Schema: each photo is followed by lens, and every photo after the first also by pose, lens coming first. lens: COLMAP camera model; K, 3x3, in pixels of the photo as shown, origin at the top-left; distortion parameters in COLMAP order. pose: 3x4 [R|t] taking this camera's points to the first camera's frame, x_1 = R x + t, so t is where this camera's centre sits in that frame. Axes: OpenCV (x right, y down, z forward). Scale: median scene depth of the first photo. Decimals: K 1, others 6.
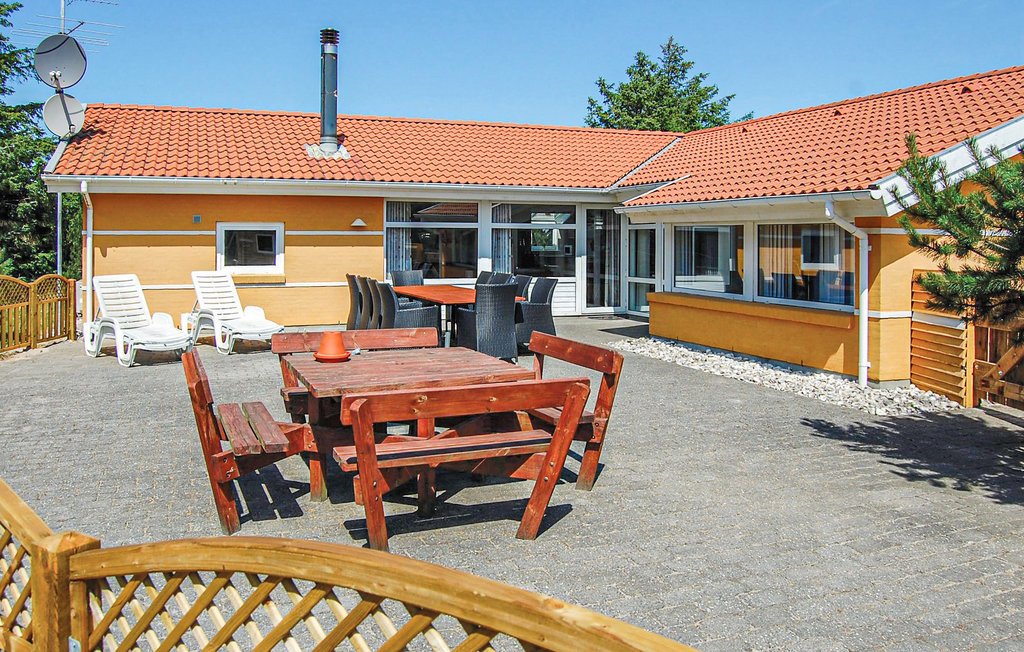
lens RADIAL K [[862.4, 0, 522.7], [0, 862.4, 239.6], [0, 0, 1]] dist [-0.061831, 0.004765]
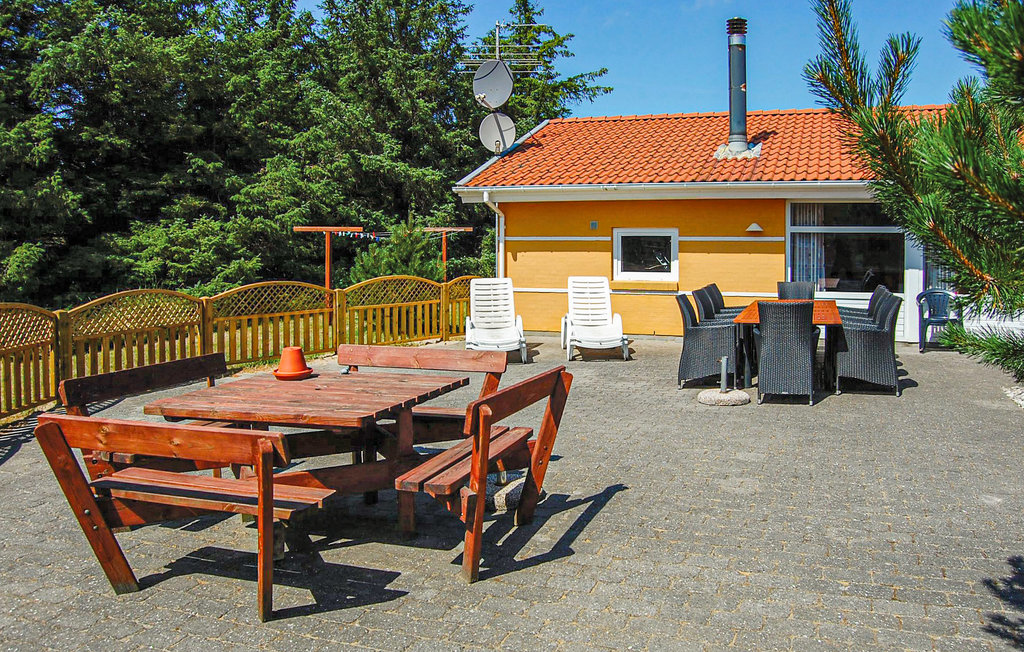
lens RADIAL K [[862.4, 0, 522.7], [0, 862.4, 239.6], [0, 0, 1]] dist [-0.061831, 0.004765]
pose [[0.763548, 0.001876, -0.645749, 0.209593], [-0.003845, 0.999991, -0.001641, -0.004589], [0.645740, 0.003736, 0.763548, 0.155074]]
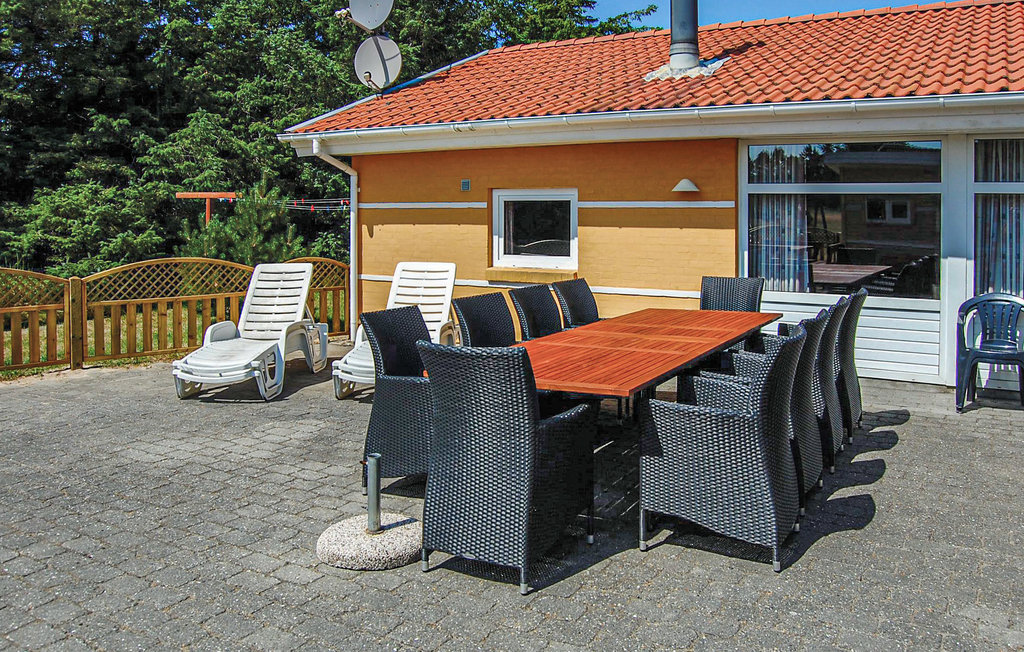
lens RADIAL K [[831.7, 0, 499.2], [0, 831.7, 222.7], [0, 0, 1]] dist [-0.036733, 0.002574]
pose [[0.617082, 0.012978, -0.786792, 0.160372], [-0.001433, 0.999881, 0.015370, -0.004044], [0.786898, -0.008357, 0.617027, 0.583143]]
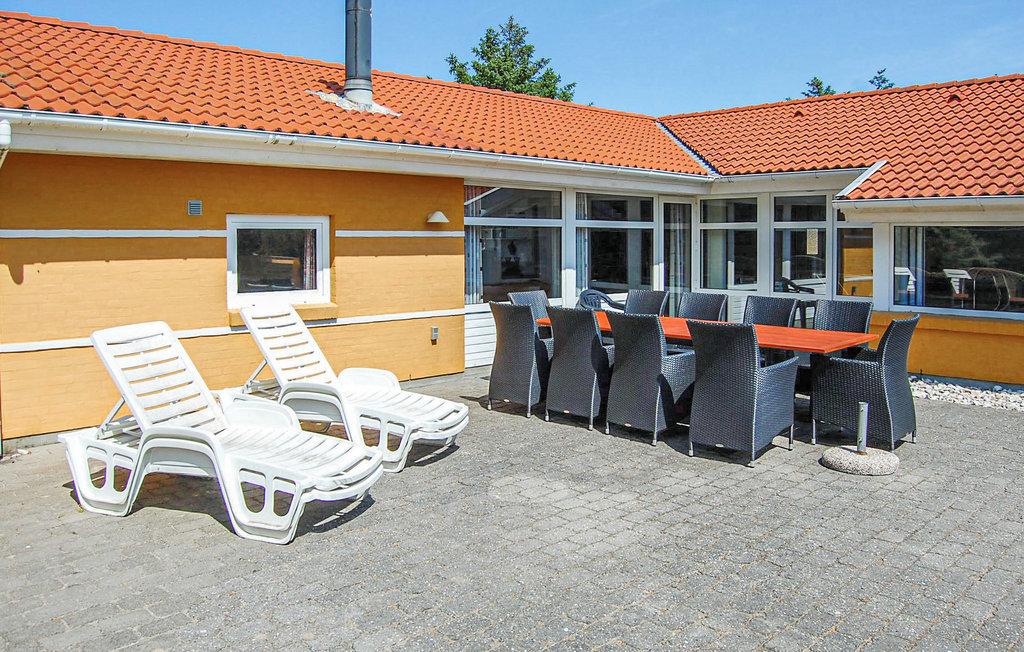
lens RADIAL K [[839.6, 0, 537.6], [0, 839.6, 261.0], [0, 0, 1]] dist [-0.070907, 0.001360]
pose [[0.911451, -0.013194, 0.411198, -0.384719], [0.002256, 0.999631, 0.027075, -0.004436], [-0.411403, -0.023750, 0.911144, 0.417443]]
